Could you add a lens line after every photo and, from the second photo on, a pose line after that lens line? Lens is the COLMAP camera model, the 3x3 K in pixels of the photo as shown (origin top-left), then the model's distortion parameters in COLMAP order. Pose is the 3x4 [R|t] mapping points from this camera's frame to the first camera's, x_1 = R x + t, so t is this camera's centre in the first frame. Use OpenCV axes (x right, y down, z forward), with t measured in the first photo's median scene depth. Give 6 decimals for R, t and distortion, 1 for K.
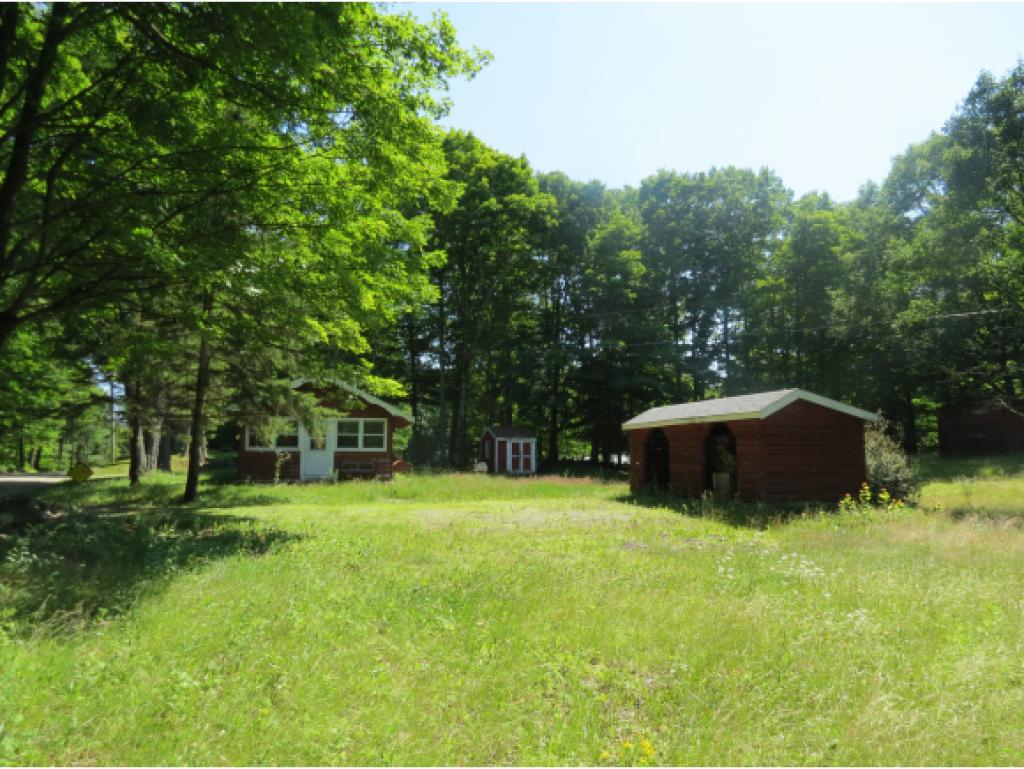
lens RADIAL K [[732.4, 0, 512.0], [0, 732.4, 384.5], [0, 0, 1]] dist [-0.057037, 0.038303]
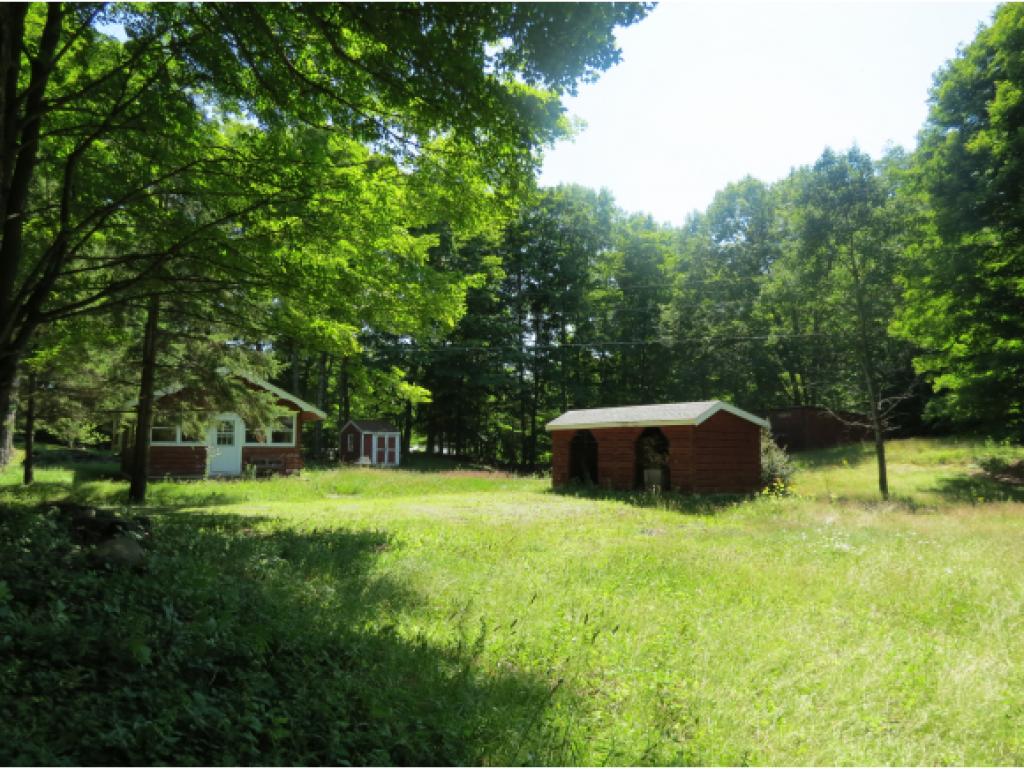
lens RADIAL K [[732.4, 0, 512.0], [0, 732.4, 384.5], [0, 0, 1]] dist [-0.057037, 0.038303]
pose [[0.956914, 0.027101, 0.289103, -0.114356], [-0.031527, 0.999446, 0.010663, -0.009263], [-0.288653, -0.019318, 0.957239, -0.029519]]
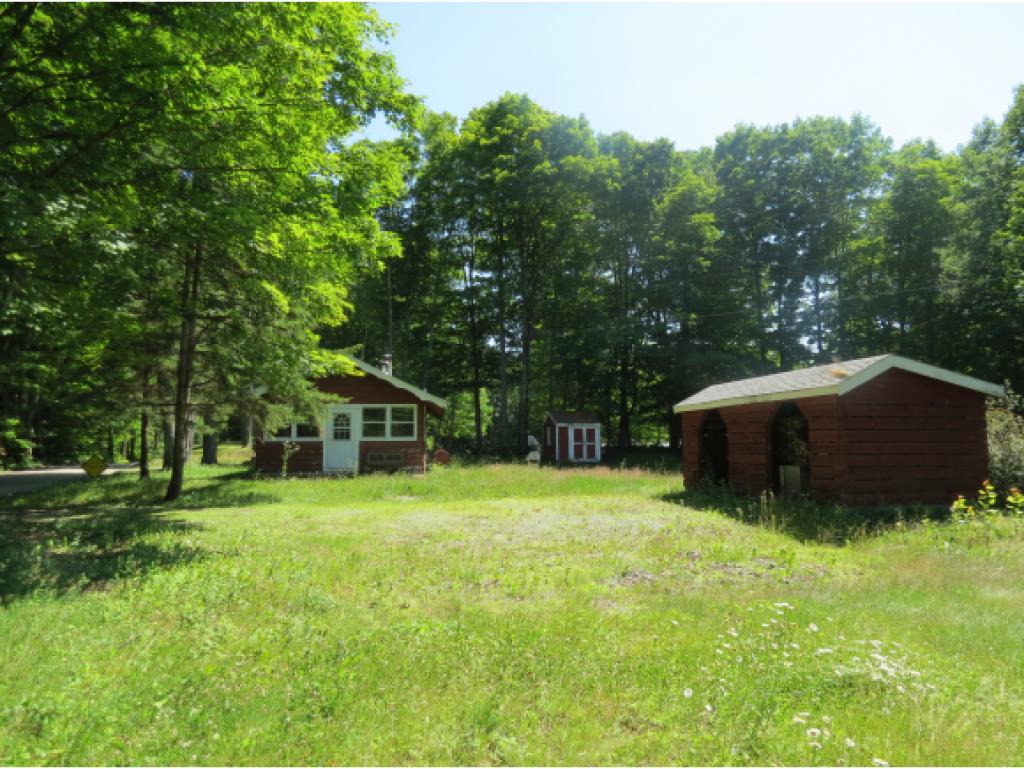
lens RADIAL K [[732.4, 0, 512.0], [0, 732.4, 384.5], [0, 0, 1]] dist [-0.057037, 0.038303]
pose [[0.992106, -0.020478, -0.123720, 0.036533], [0.022951, 0.999564, 0.018595, 0.005374], [0.123285, -0.021288, 0.992143, 0.078869]]
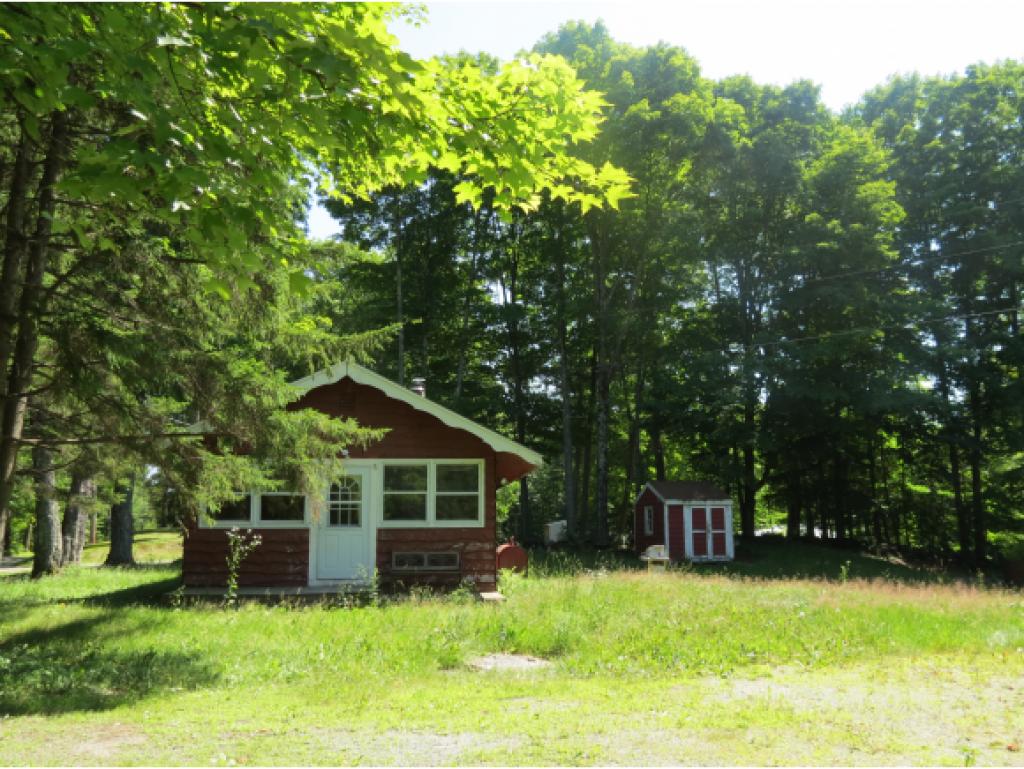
lens RADIAL K [[877.8, 0, 512.0], [0, 877.8, 384.5], [0, 0, 1]] dist [-0.050628, -0.004754]
pose [[0.991471, -0.031636, -0.126426, -0.050056], [0.023319, 0.997498, -0.066735, 0.023480], [0.128221, 0.063218, 0.989729, 0.273476]]
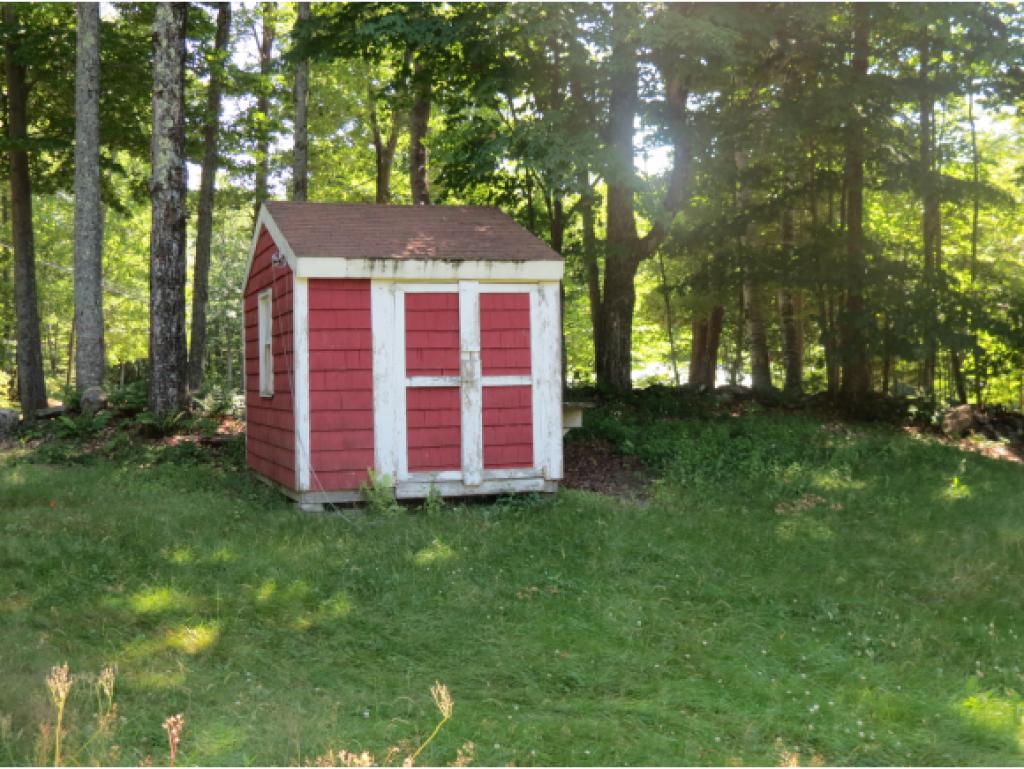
lens RADIAL K [[1239.1, 0, 512.0], [0, 1239.1, 384.5], [0, 0, 1]] dist [-0.026872, 0.031696]
pose [[0.998353, -0.024491, 0.051884, 0.007883], [0.018759, 0.993952, 0.108202, 0.069540], [-0.054220, -0.107051, 0.992774, 0.724545]]
